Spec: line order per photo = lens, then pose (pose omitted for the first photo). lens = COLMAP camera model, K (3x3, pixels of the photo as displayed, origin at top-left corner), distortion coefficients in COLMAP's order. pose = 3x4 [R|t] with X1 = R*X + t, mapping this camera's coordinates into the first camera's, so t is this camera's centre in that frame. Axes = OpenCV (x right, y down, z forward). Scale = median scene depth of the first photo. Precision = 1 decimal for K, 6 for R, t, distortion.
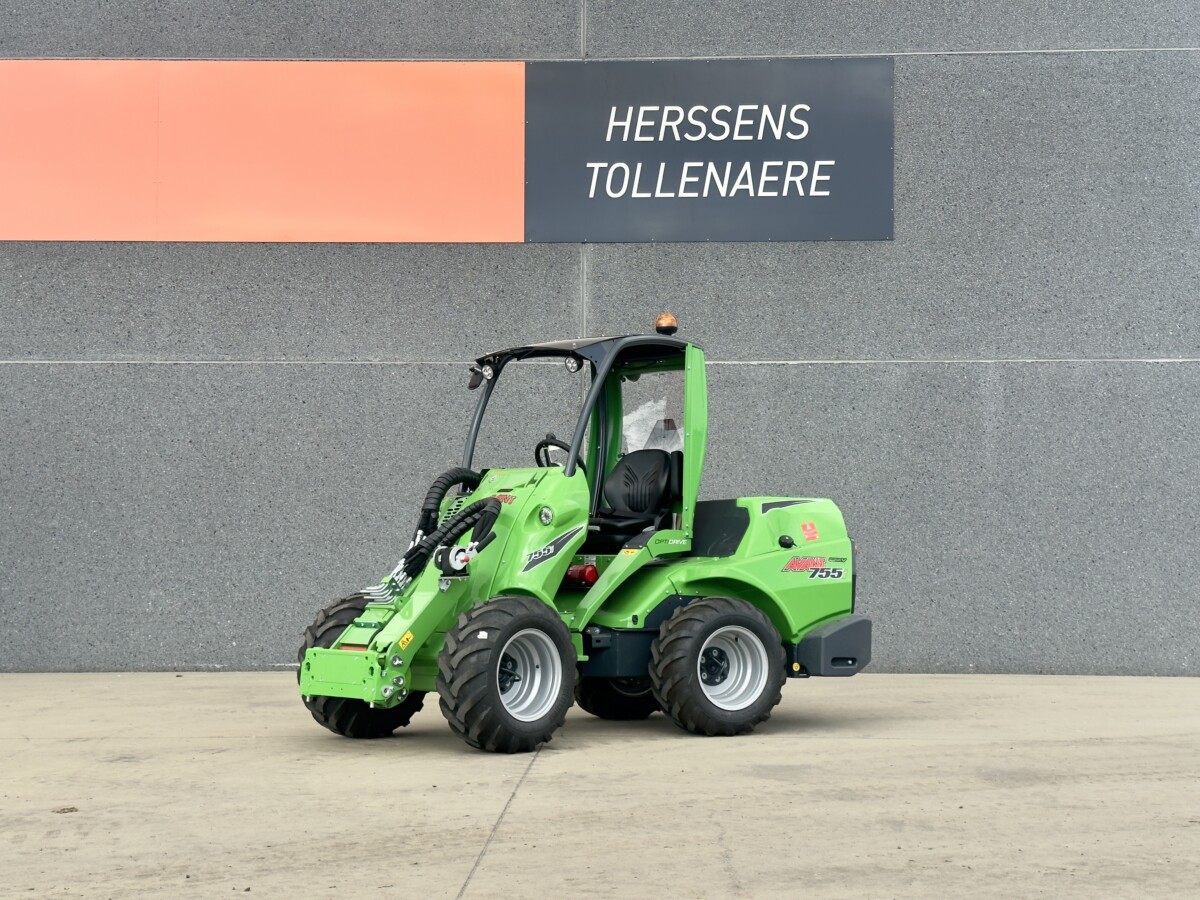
lens RADIAL K [[1642.3, 0, 600.0], [0, 1642.3, 450.0], [0, 0, 1]] dist [0.037573, 0.065338]
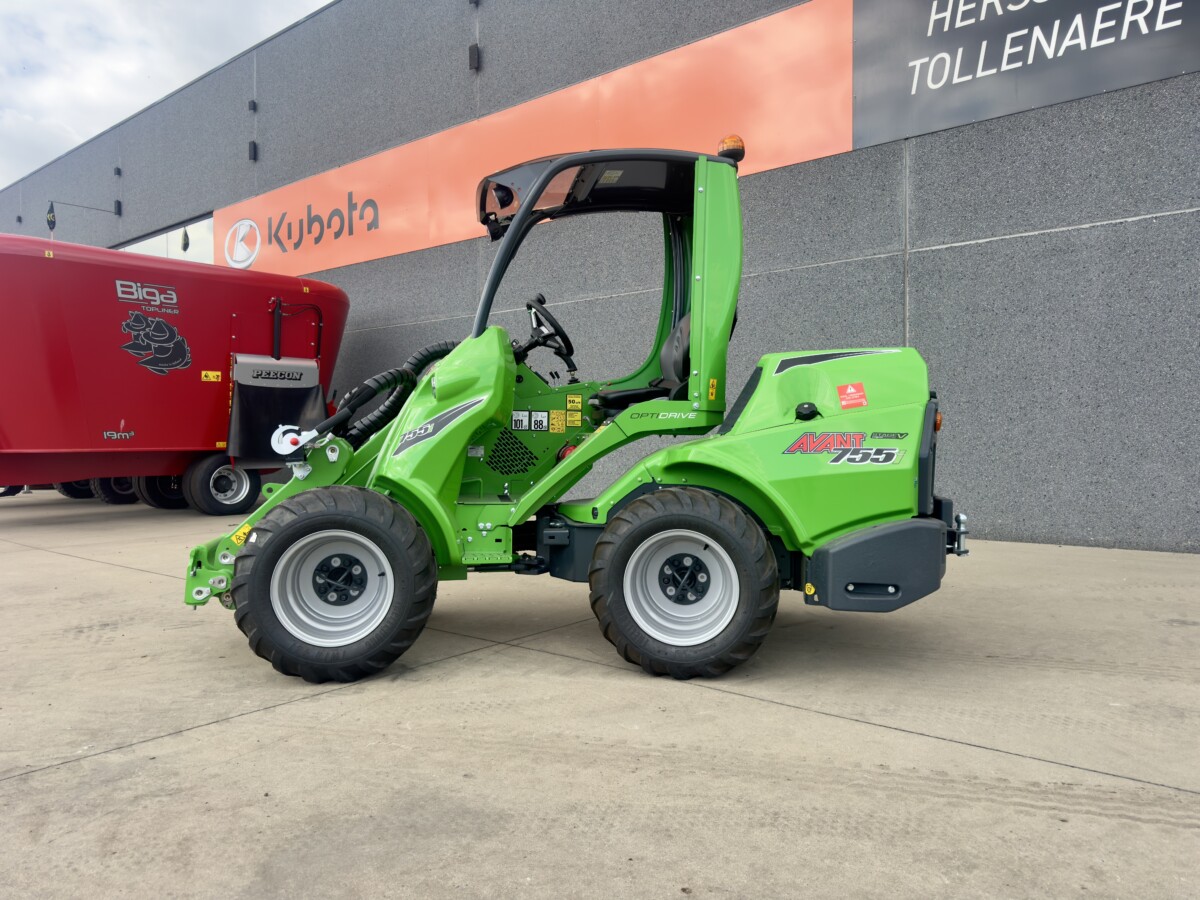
lens RADIAL K [[843.9, 0, 600.0], [0, 843.9, 450.0], [0, 0, 1]] dist [0.008884, -0.013382]
pose [[0.787590, 0.001124, -0.616199, 0.174809], [0.053086, 0.996157, 0.069669, 0.027619], [0.613909, -0.087582, 0.784503, 0.429060]]
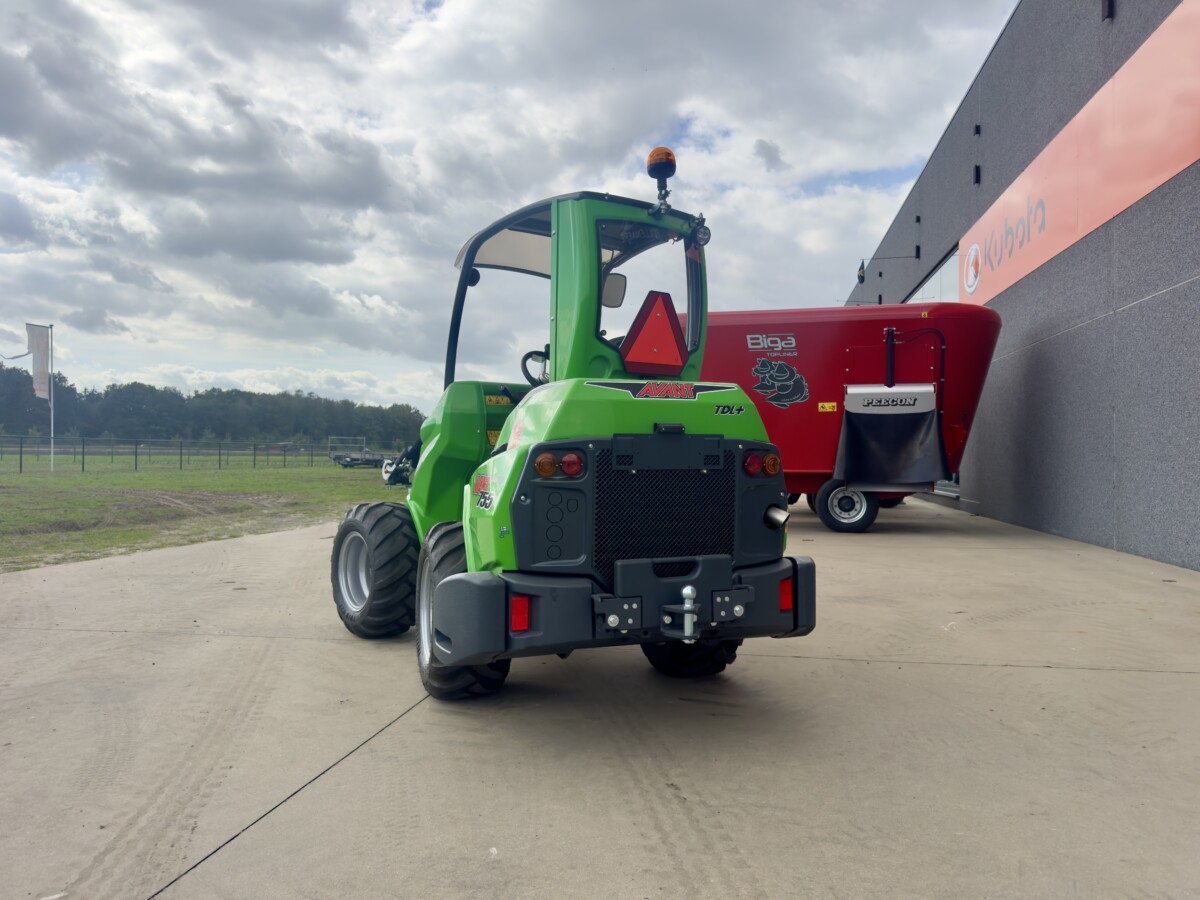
lens RADIAL K [[835.3, 0, 600.0], [0, 835.3, 450.0], [0, 0, 1]] dist [0.005430, -0.003471]
pose [[-0.160822, -0.012336, -0.986906, 0.211402], [0.073637, 0.996985, -0.024461, 0.032094], [0.984233, -0.076607, -0.159428, 0.515350]]
